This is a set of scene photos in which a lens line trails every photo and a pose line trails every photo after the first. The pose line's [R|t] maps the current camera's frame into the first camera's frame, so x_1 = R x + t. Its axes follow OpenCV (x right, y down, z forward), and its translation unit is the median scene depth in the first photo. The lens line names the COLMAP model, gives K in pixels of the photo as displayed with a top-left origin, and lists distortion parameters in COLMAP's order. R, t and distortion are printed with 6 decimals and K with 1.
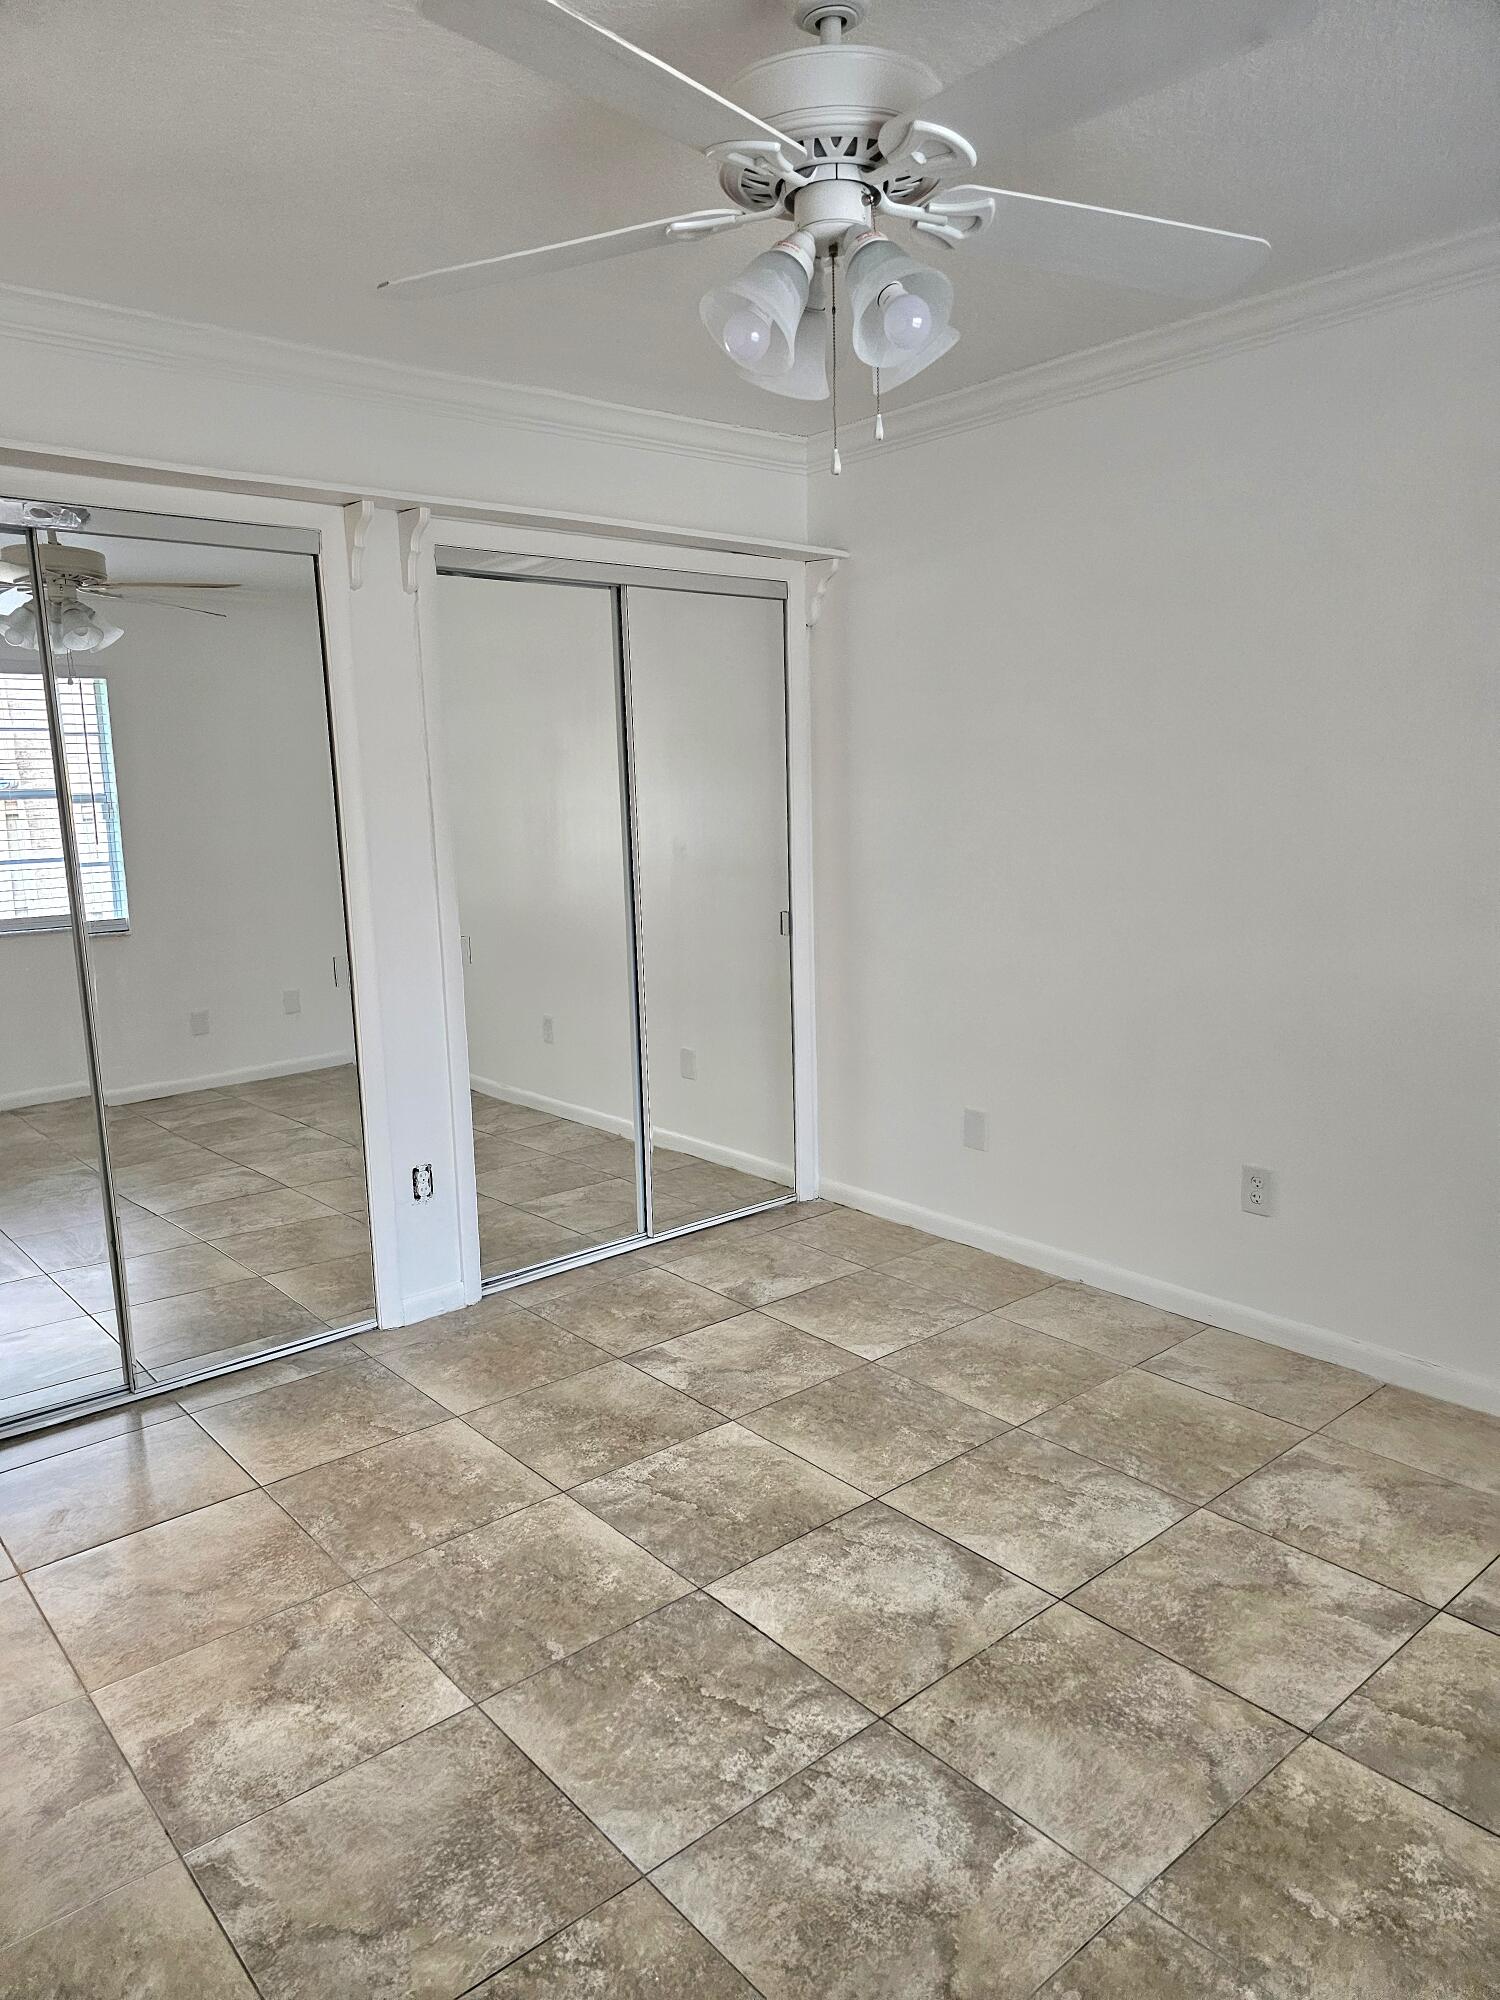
lens RADIAL K [[1343.3, 0, 751.5], [0, 1343.3, 1002.5], [0, 0, 1]] dist [0.064054, -0.045194]
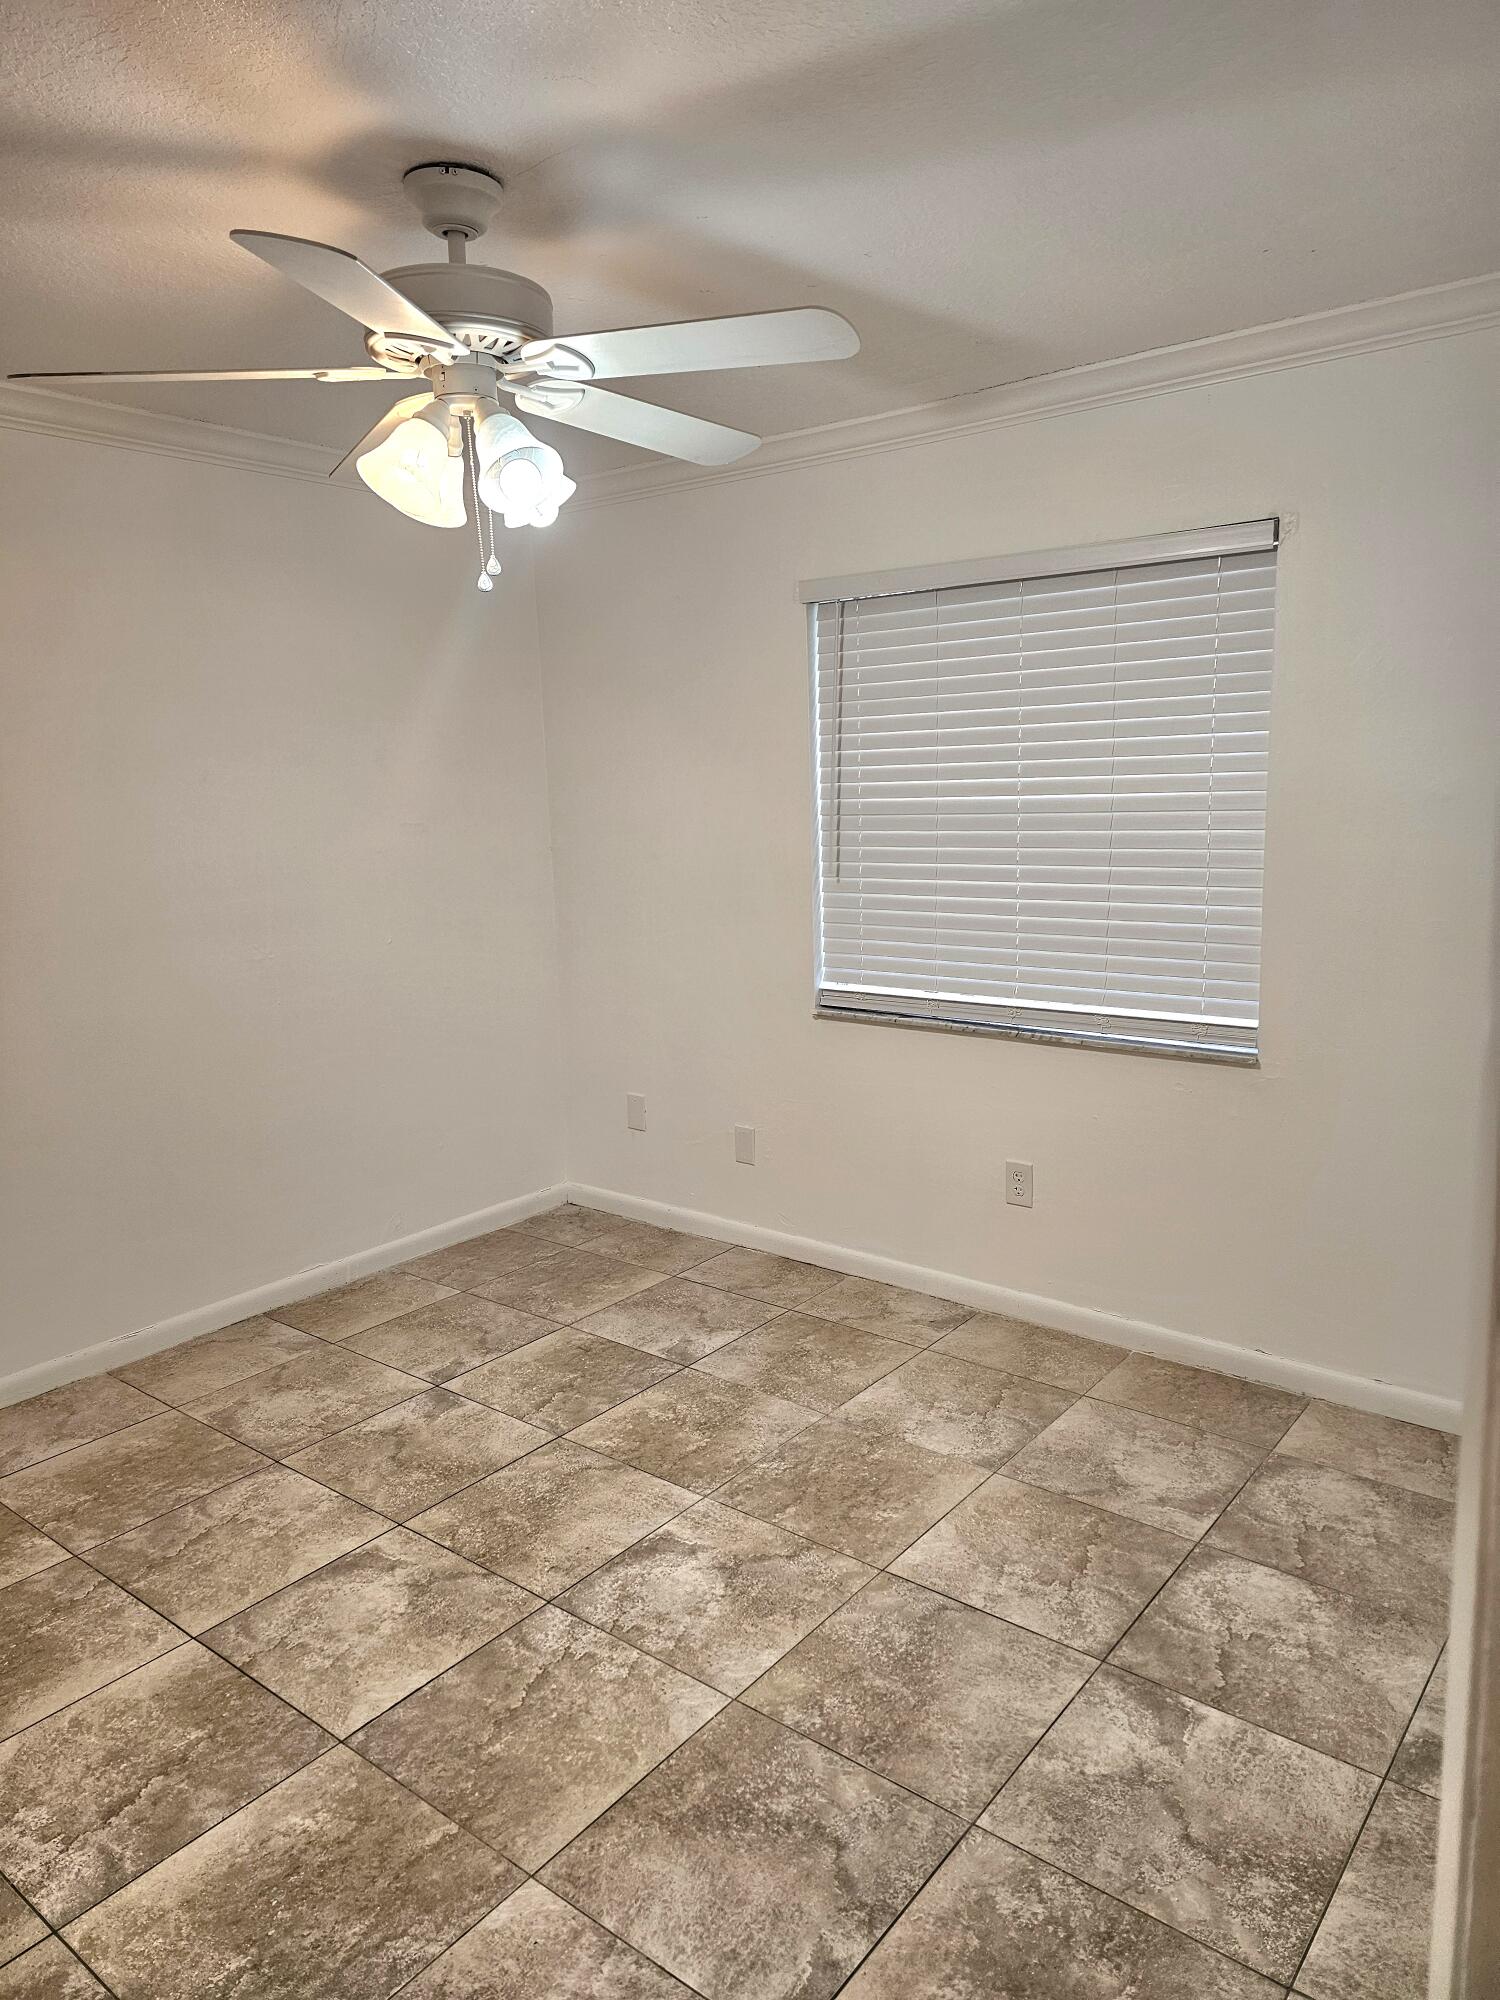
lens RADIAL K [[1343.3, 0, 747.4], [0, 1343.3, 993.6], [0, 0, 1]] dist [0.064054, -0.045194]
pose [[-0.189760, -0.128571, 0.973376, -1.004684], [0.188356, 0.968208, 0.164608, -0.160849], [-0.963594, 0.214578, -0.159510, 0.865250]]
